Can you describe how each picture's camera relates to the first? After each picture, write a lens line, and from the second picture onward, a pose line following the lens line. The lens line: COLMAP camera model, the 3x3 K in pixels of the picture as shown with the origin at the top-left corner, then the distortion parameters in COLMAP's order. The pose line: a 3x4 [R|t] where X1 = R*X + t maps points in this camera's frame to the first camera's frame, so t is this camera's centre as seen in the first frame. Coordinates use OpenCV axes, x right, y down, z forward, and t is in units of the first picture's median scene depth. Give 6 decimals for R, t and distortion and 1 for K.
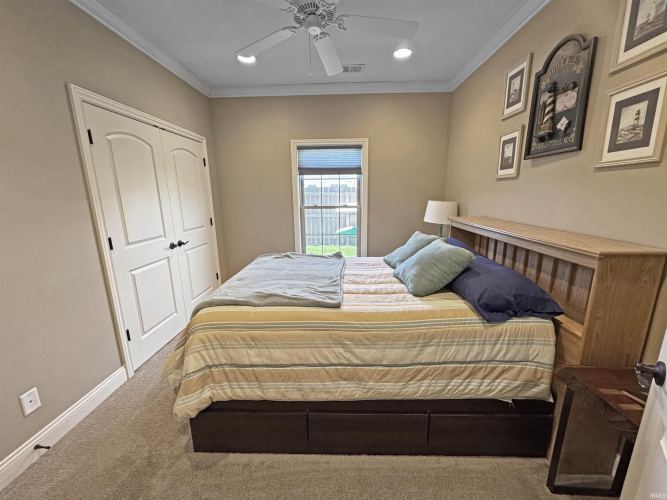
lens RADIAL K [[264.8, 0, 334.0], [0, 264.8, 249.3], [0, 0, 1]] dist [-0.004316, 0.000621]
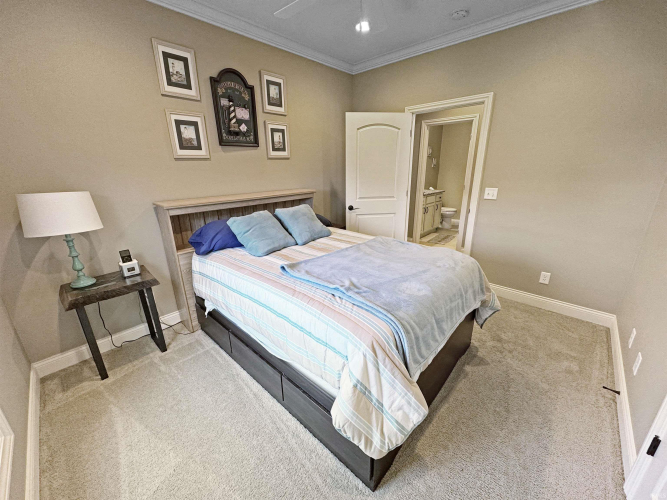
lens RADIAL K [[264.8, 0, 333.9], [0, 264.8, 248.4], [0, 0, 1]] dist [-0.004316, 0.000621]
pose [[-0.758688, -0.182746, 0.625297, -0.714094], [0.152949, 0.883051, 0.443652, -0.451193], [-0.633245, 0.432232, -0.642010, 1.999213]]
